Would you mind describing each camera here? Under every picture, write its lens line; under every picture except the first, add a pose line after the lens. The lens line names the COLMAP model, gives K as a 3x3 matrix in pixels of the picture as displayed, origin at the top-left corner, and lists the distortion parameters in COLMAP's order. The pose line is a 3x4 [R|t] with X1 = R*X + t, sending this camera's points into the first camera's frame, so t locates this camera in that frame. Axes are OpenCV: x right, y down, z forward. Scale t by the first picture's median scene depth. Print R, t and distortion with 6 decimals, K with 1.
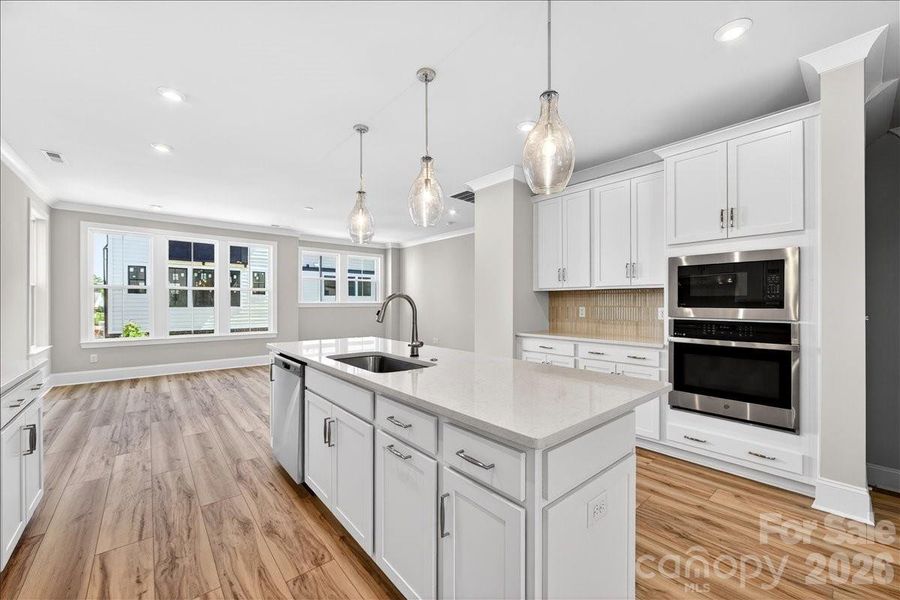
lens RADIAL K [[351.9, 0, 449.3], [0, 351.9, 299.4], [0, 0, 1]] dist [-0.001705, -0.000518]
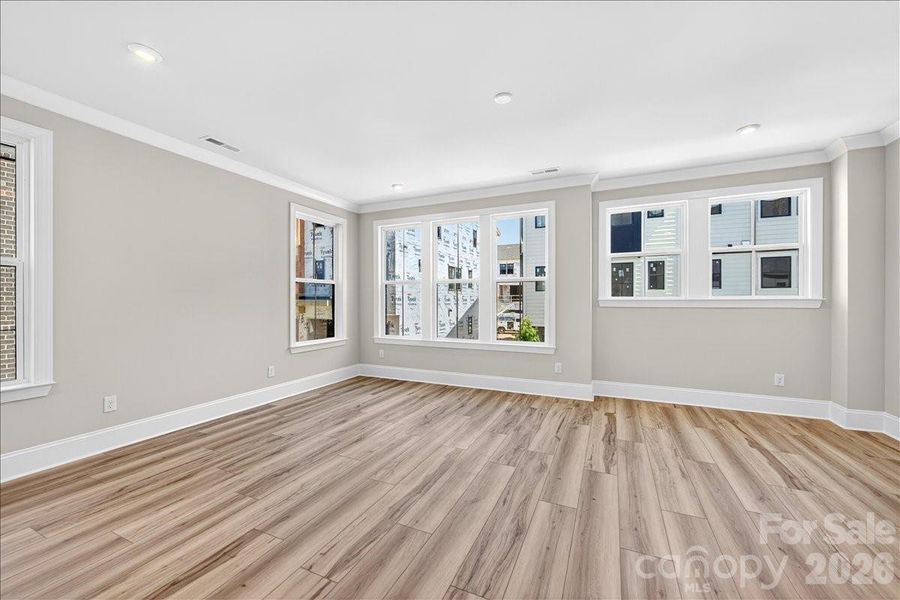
lens RADIAL K [[351.9, 0, 449.3], [0, 351.9, 299.4], [0, 0, 1]] dist [-0.001705, -0.000518]
pose [[0.420188, -0.001471, -0.907436, -0.008974], [0.009312, 0.999953, 0.002691, 0.011866], [0.907389, -0.009581, 0.420182, 0.914073]]
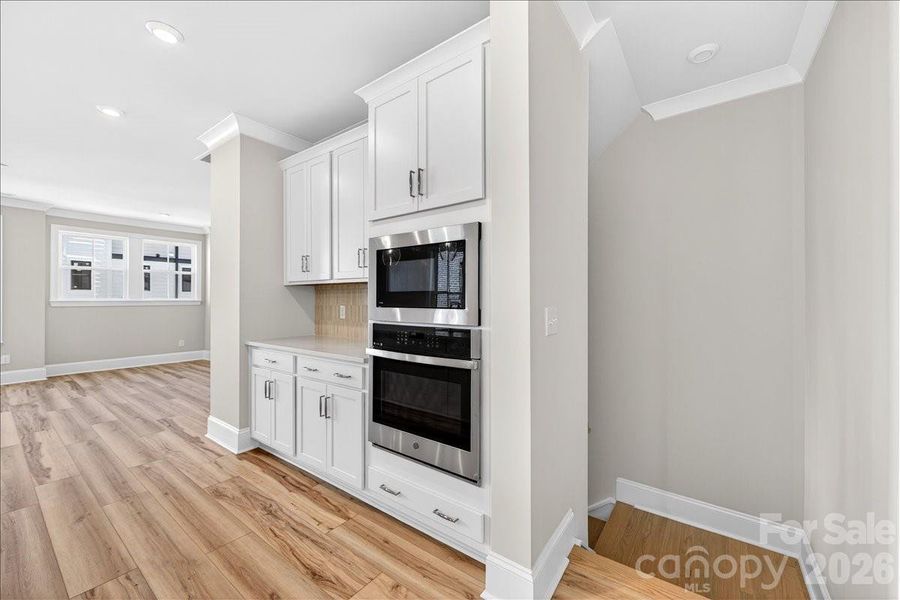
lens RADIAL K [[351.9, 0, 449.3], [0, 351.9, 299.4], [0, 0, 1]] dist [-0.001705, -0.000518]
pose [[0.974797, -0.000158, 0.223094, 0.386652], [-0.001634, 0.999968, 0.007847, 0.000047], [-0.223088, -0.008013, 0.974765, 0.159887]]
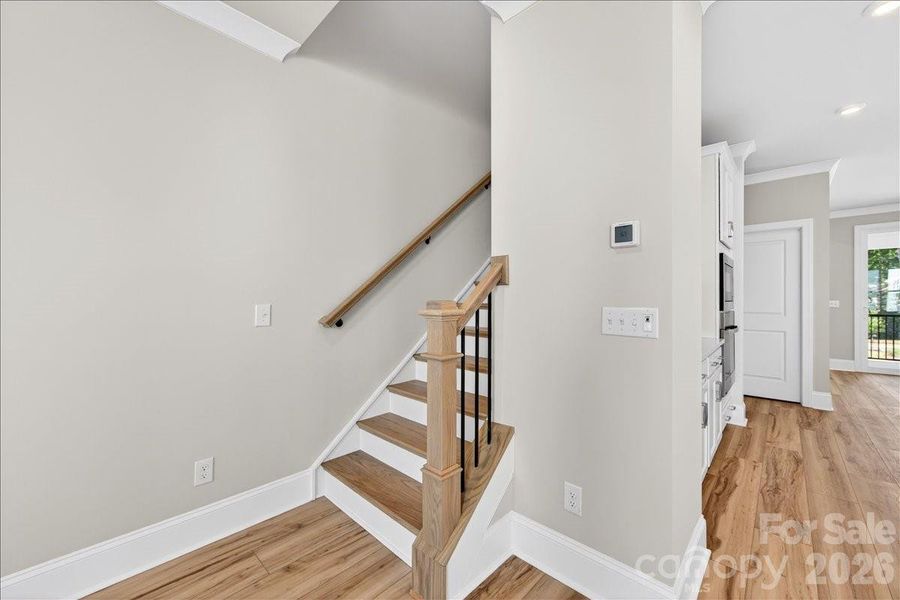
lens RADIAL K [[351.9, 0, 449.3], [0, 351.9, 299.4], [0, 0, 1]] dist [-0.001705, -0.000518]
pose [[-0.101452, 0.000807, 0.994840, -0.194964], [-0.006941, 0.999975, -0.001519, 0.013009], [-0.994816, -0.007059, -0.101444, 1.179821]]
